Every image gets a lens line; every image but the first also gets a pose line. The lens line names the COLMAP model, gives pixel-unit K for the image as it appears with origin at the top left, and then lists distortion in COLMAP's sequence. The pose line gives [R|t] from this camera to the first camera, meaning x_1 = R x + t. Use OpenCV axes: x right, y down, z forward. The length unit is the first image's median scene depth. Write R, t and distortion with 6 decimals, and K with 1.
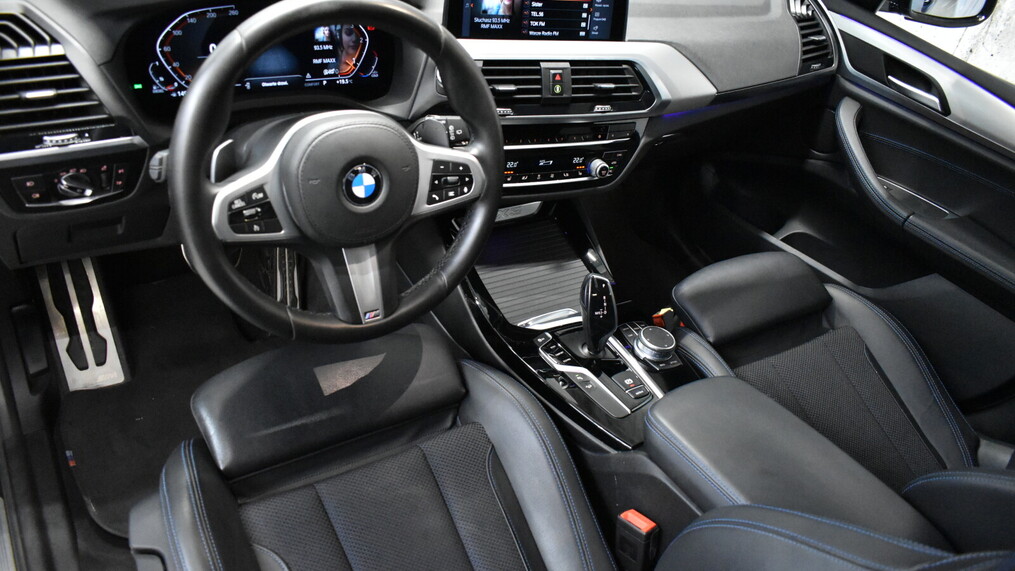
lens RADIAL K [[769.8, 0, 513.5], [0, 769.8, 288.6], [0, 0, 1]] dist [-0.026419, 0.008467]
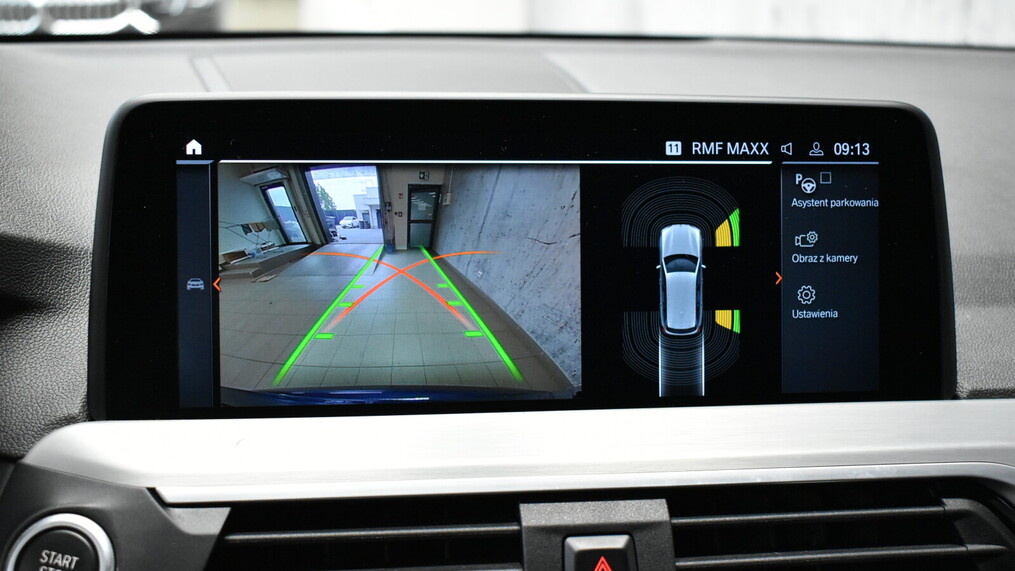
lens RADIAL K [[1245.3, 0, 505.1], [0, 1245.3, 285.8], [0, 0, 1]] dist [-0.011457, 0.000000]
pose [[0.942216, -0.078648, -0.325643, 0.155106], [-0.063001, 0.913109, -0.402819, -0.208699], [0.329029, 0.400058, 0.855391, 0.670729]]
